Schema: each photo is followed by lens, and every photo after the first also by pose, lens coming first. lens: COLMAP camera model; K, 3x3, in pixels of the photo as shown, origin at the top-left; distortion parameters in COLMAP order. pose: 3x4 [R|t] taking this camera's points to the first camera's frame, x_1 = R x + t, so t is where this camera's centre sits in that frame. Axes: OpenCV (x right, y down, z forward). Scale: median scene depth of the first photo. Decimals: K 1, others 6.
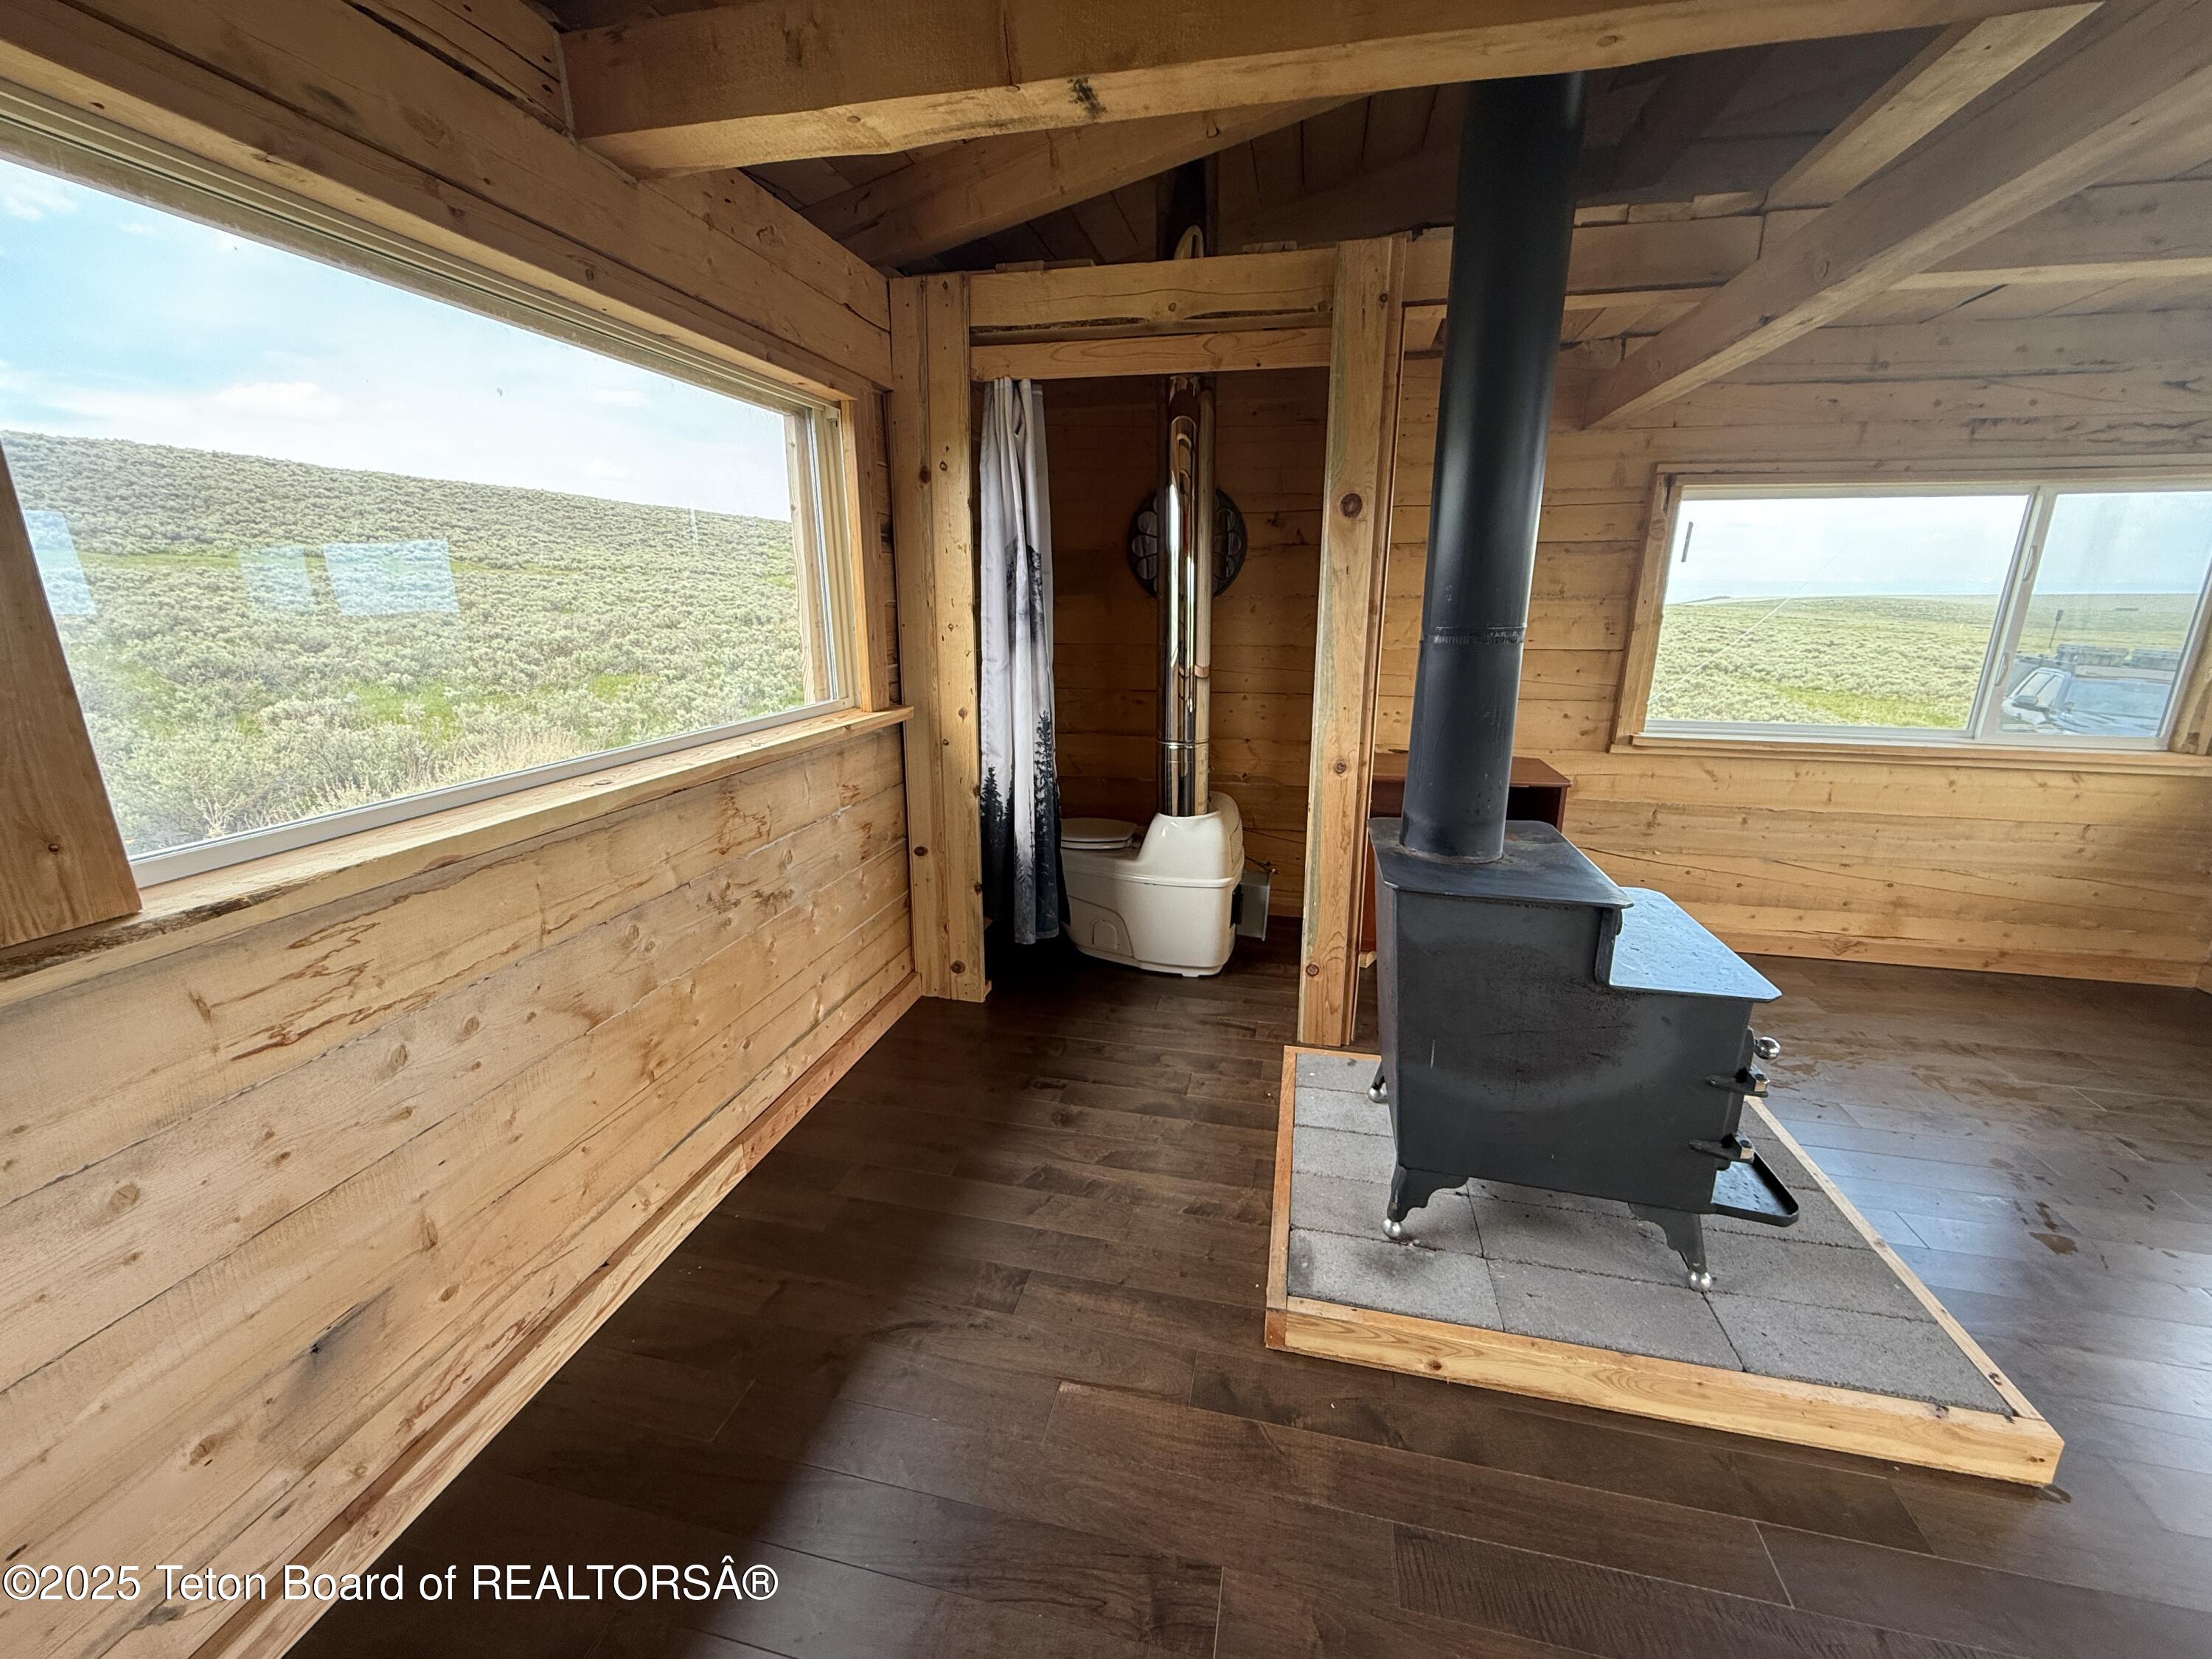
lens RADIAL K [[880.3, 0, 1103.2], [0, 880.3, 831.3], [0, 0, 1]] dist [0.000252, 0.000178]
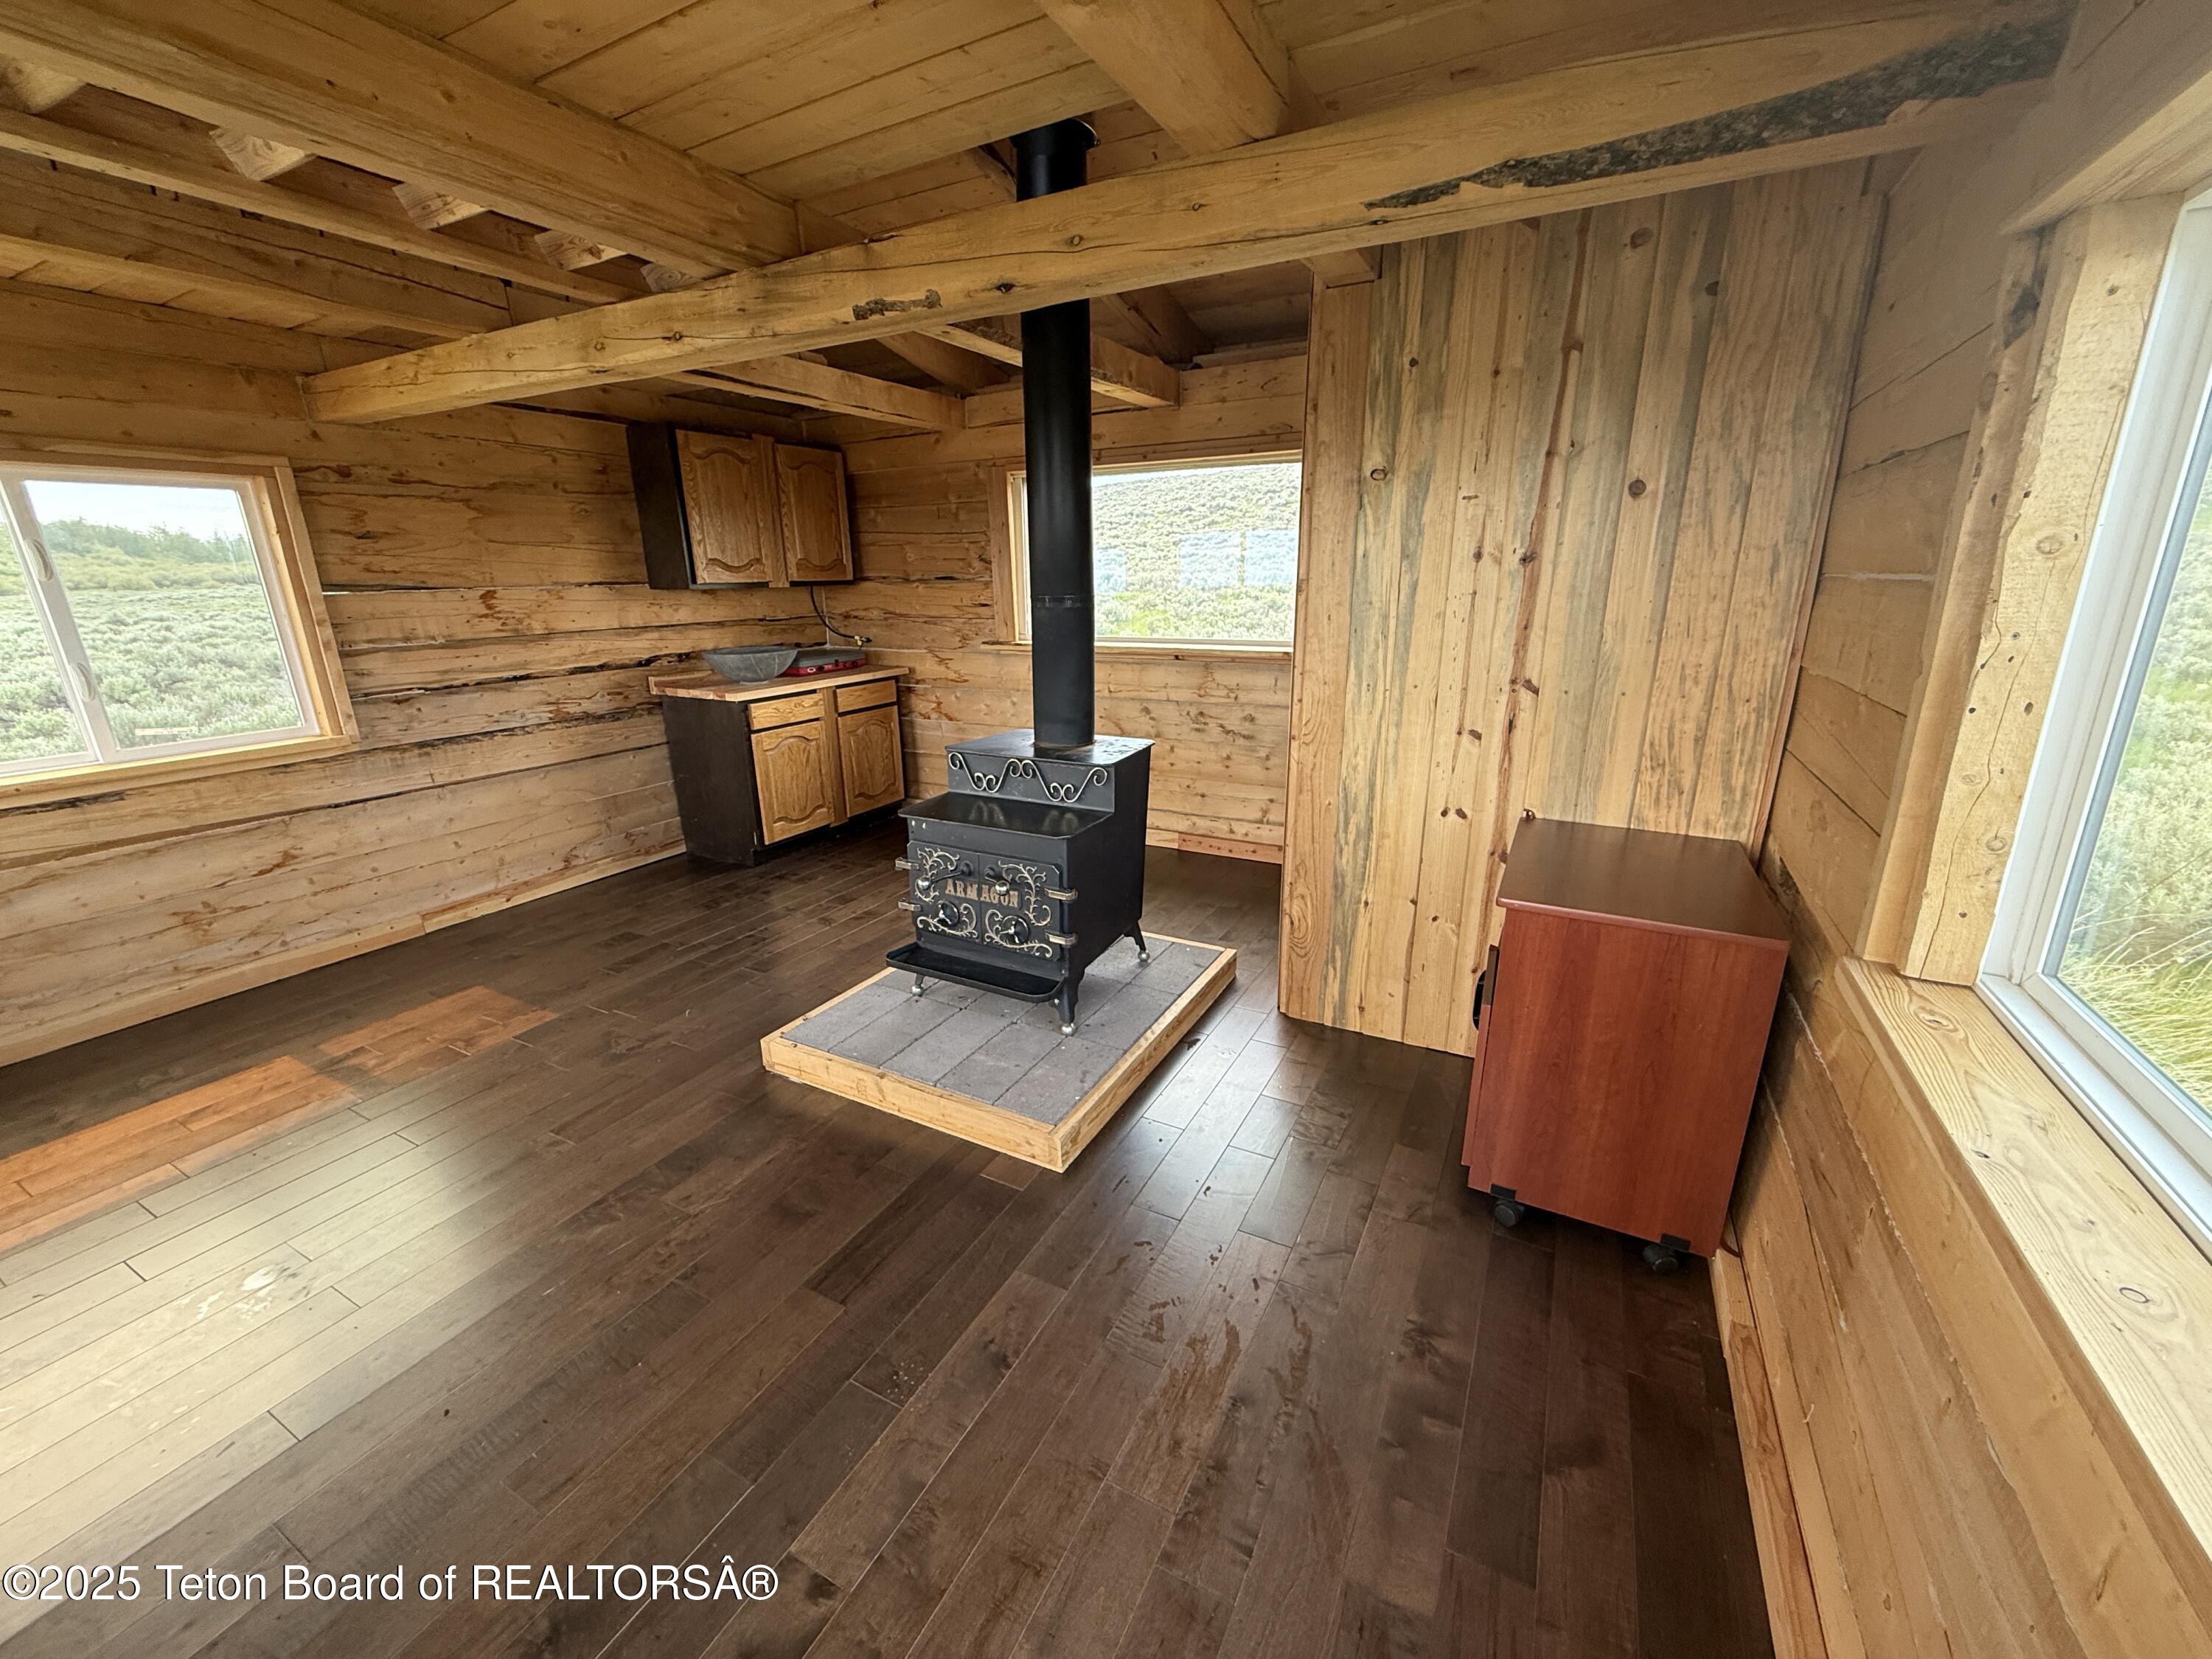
lens RADIAL K [[880.3, 0, 1106.2], [0, 880.3, 832.7], [0, 0, 1]] dist [0.000252, 0.000178]
pose [[-0.254691, 0.278834, -0.925951, 1.219136], [-0.245199, 0.907614, 0.340756, -0.249183], [0.935420, 0.313829, -0.162791, 0.903350]]
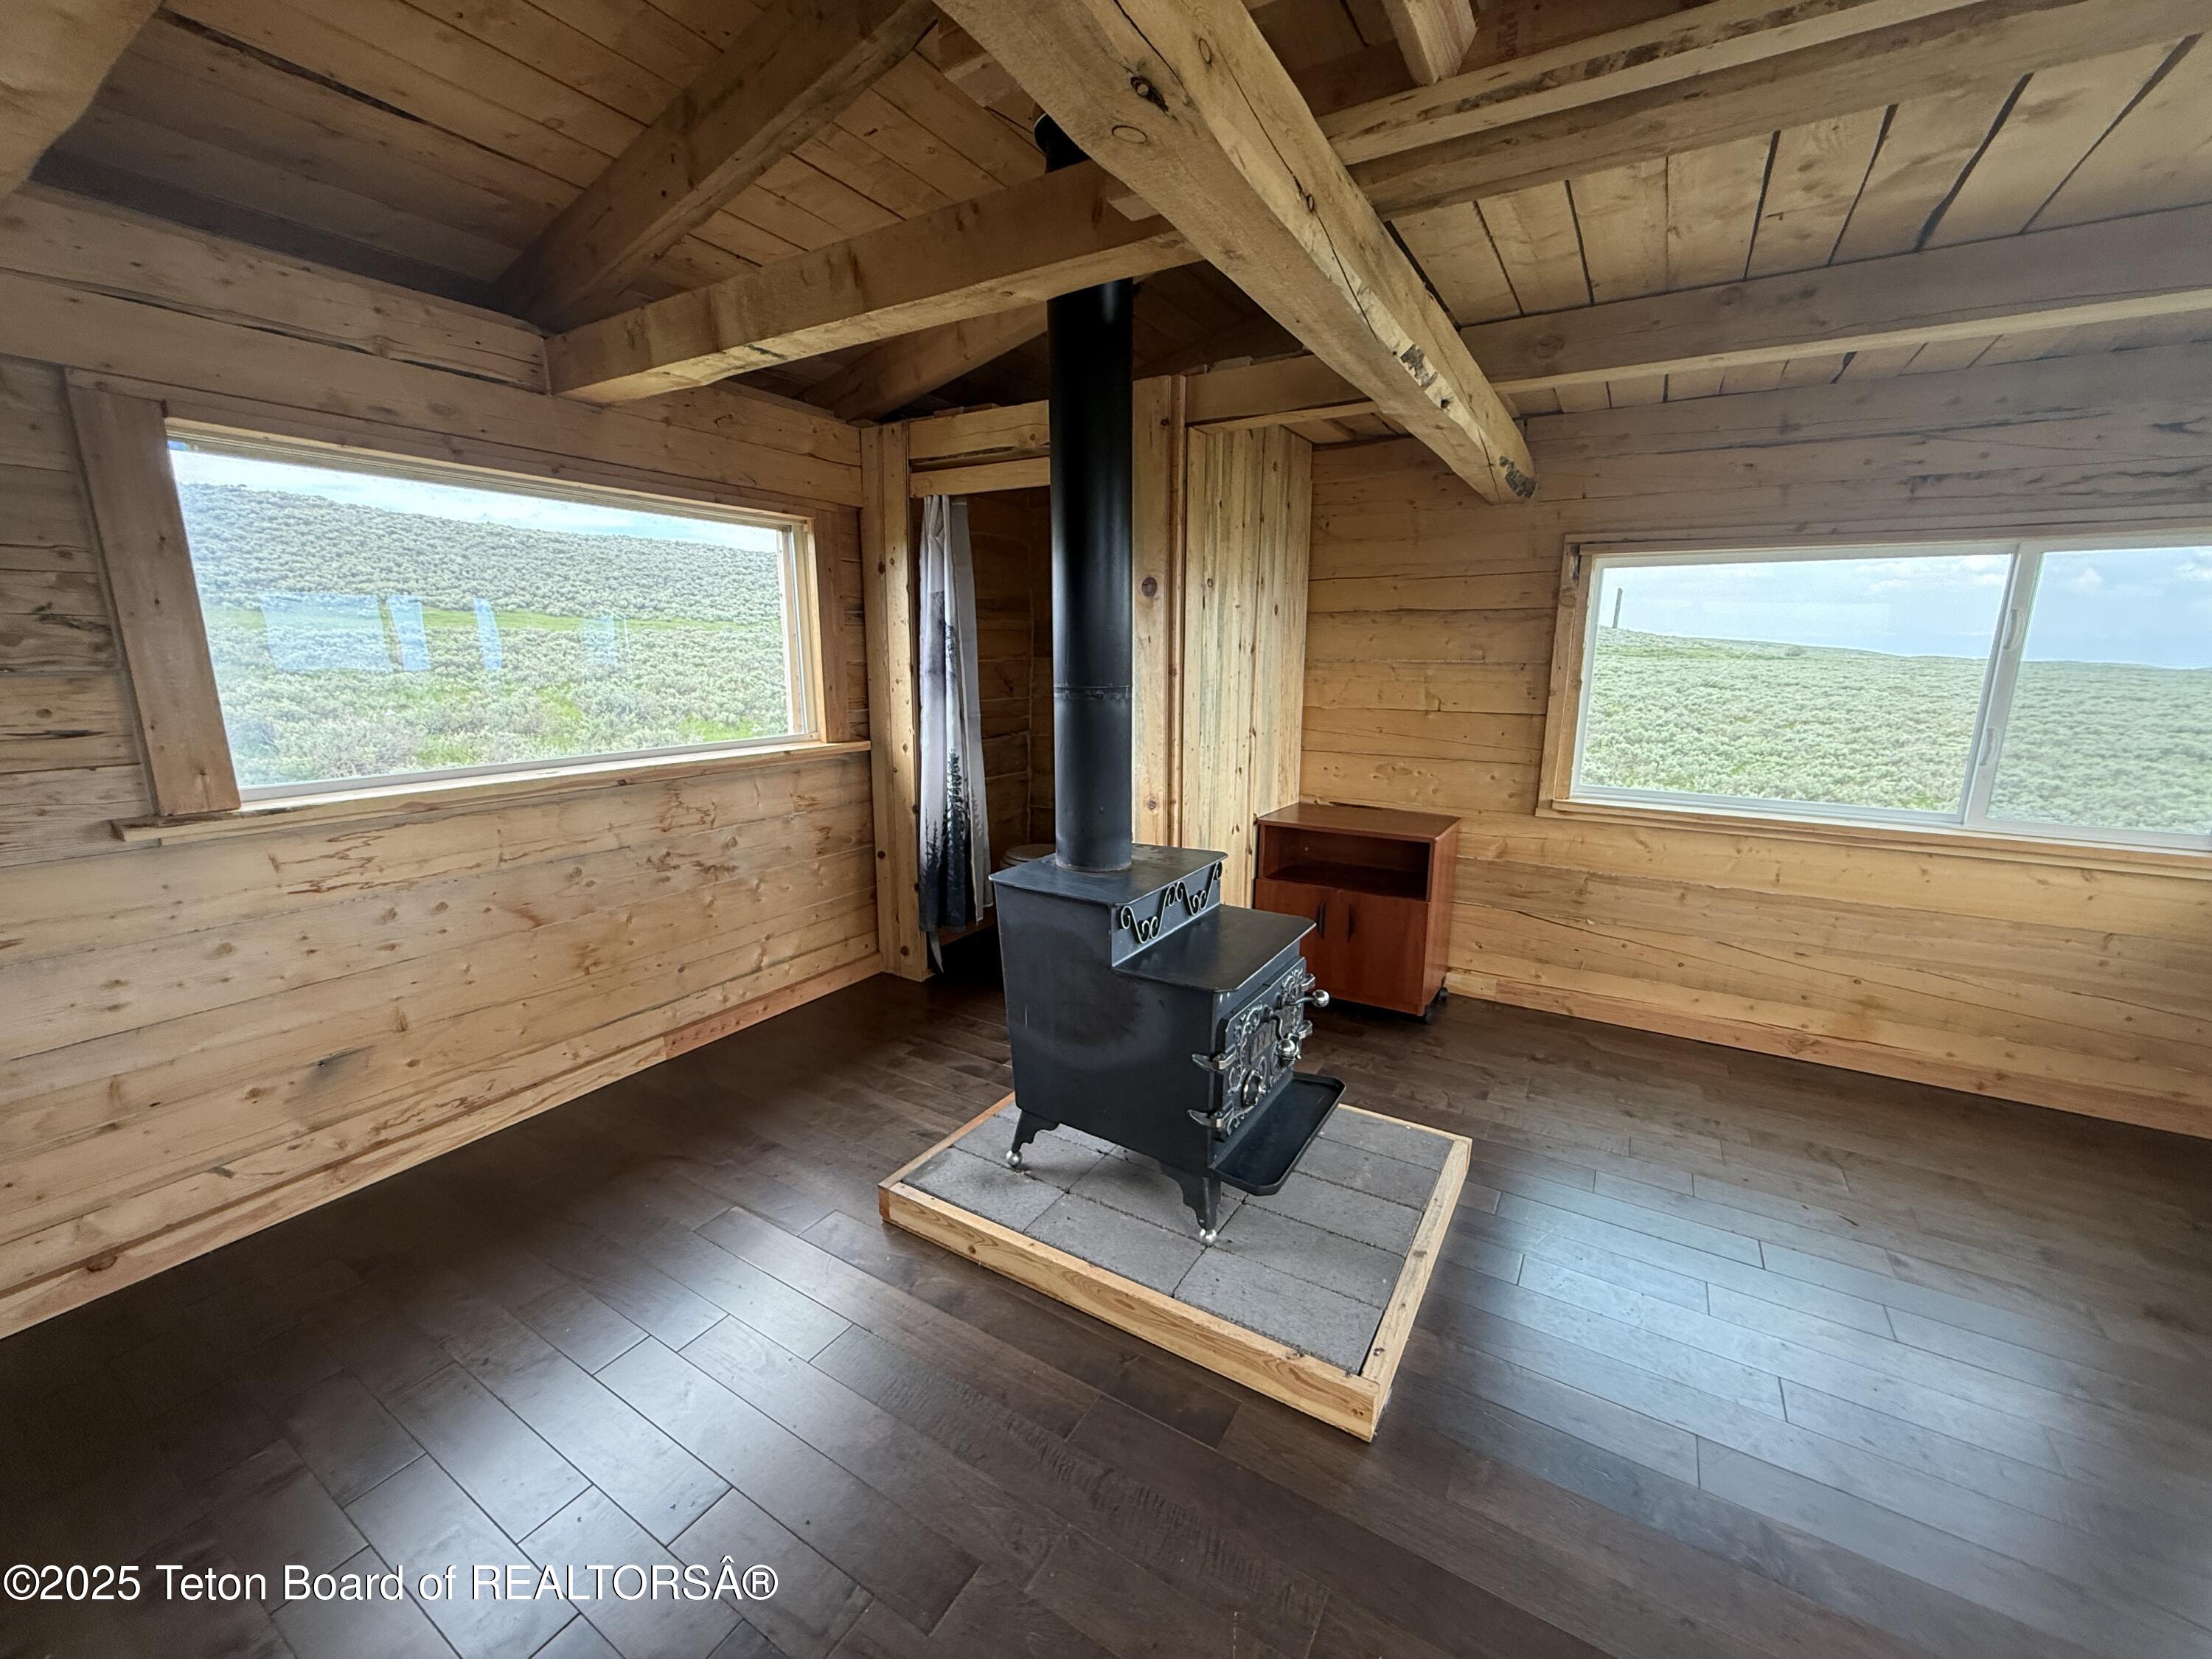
lens RADIAL K [[880.3, 0, 1101.8], [0, 880.3, 831.1], [0, 0, 1]] dist [0.000252, 0.000178]
pose [[0.947107, 0.068301, -0.313566, 0.523004], [-0.087818, 0.994954, -0.048527, 0.023577], [0.308669, 0.073497, 0.948326, -0.119607]]
